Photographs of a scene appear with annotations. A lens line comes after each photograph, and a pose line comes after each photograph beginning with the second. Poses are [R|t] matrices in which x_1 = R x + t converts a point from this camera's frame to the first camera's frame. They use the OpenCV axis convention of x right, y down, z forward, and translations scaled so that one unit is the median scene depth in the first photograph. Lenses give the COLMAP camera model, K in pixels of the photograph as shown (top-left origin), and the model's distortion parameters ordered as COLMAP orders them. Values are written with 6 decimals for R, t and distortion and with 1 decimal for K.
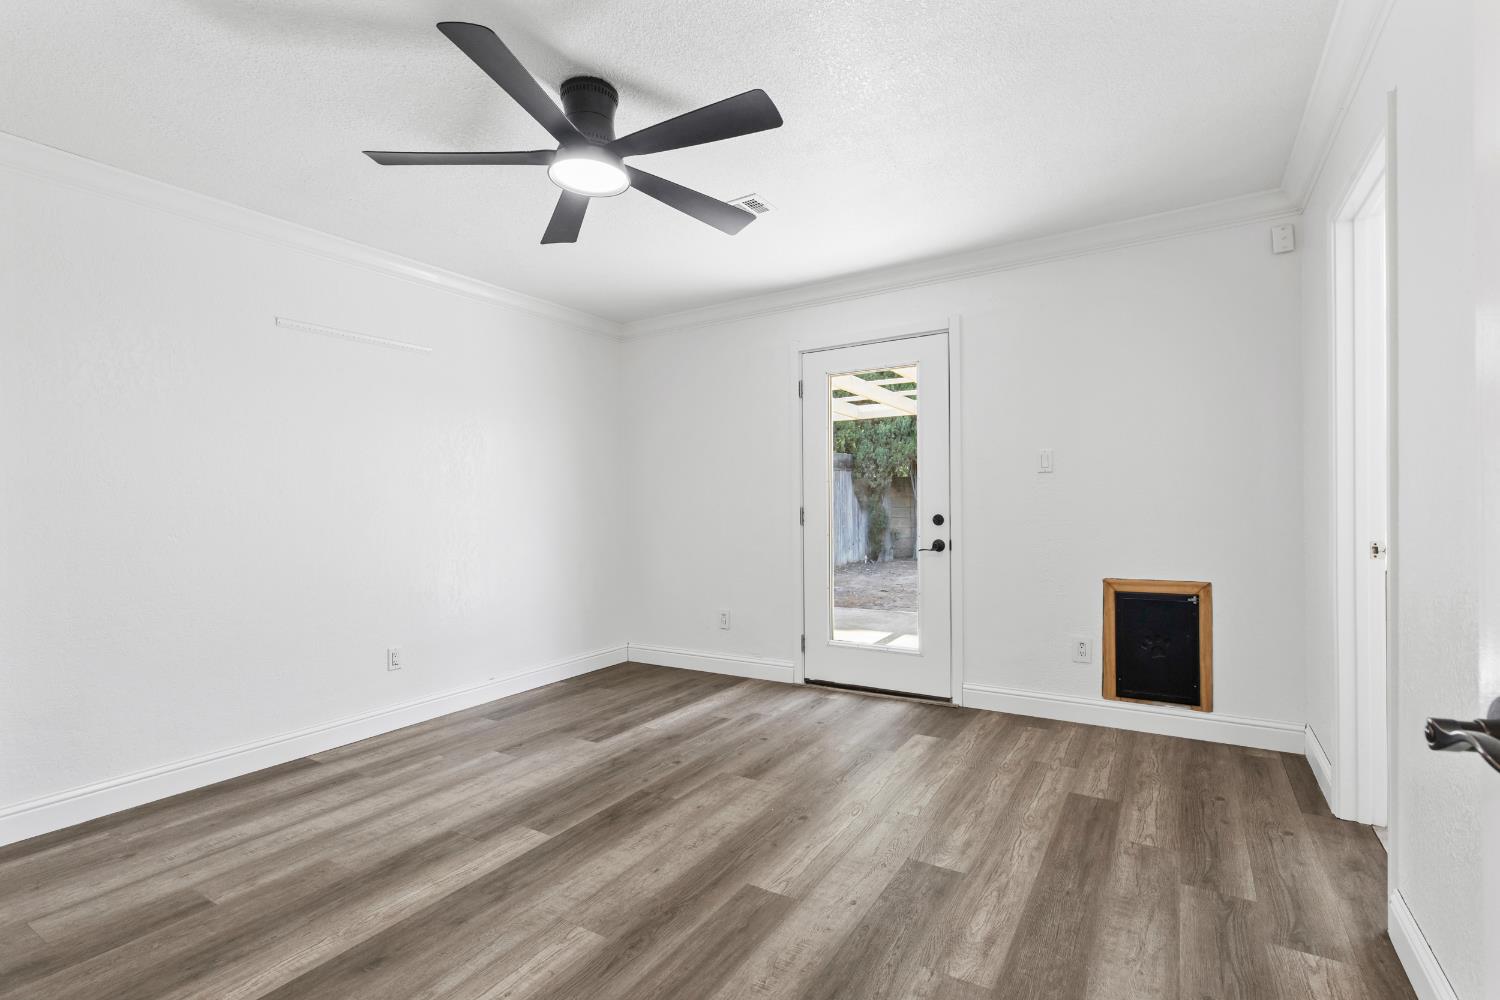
lens RADIAL K [[682.2, 0, 754.1], [0, 682.2, 501.7], [0, 0, 1]] dist [0.002731, 0.000029]
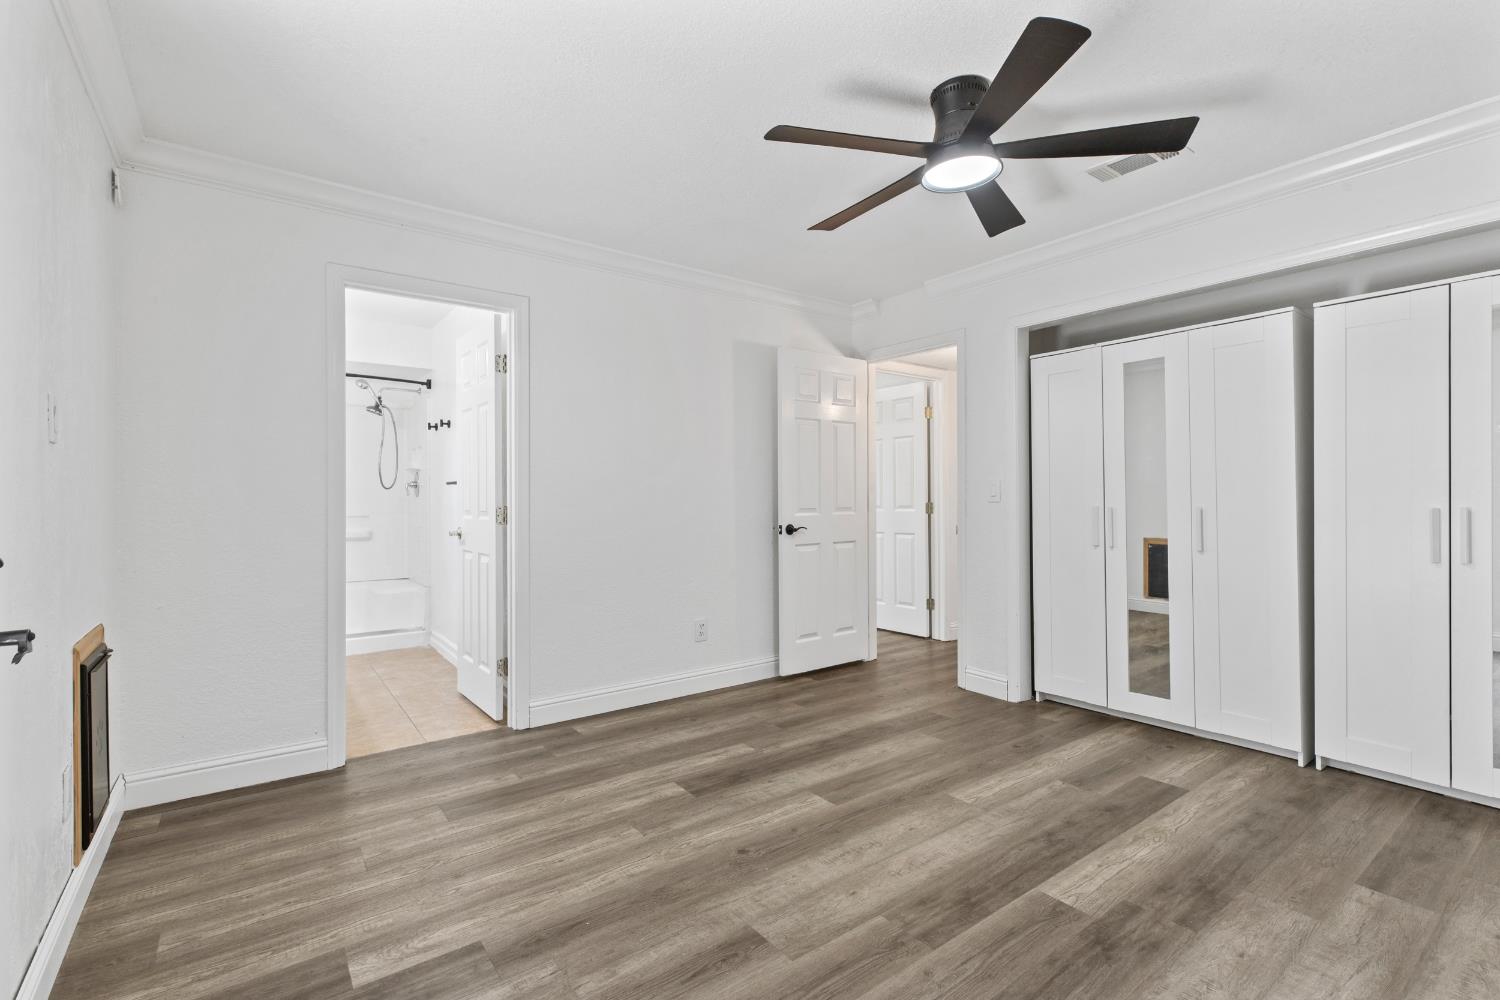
lens RADIAL K [[682.2, 0, 754.1], [0, 682.2, 501.7], [0, 0, 1]] dist [0.002731, 0.000029]
pose [[-0.929290, 0.019912, 0.368814, -0.288982], [0.019563, 0.999798, -0.004687, 0.012277], [-0.368833, 0.002860, -0.929491, 1.887425]]
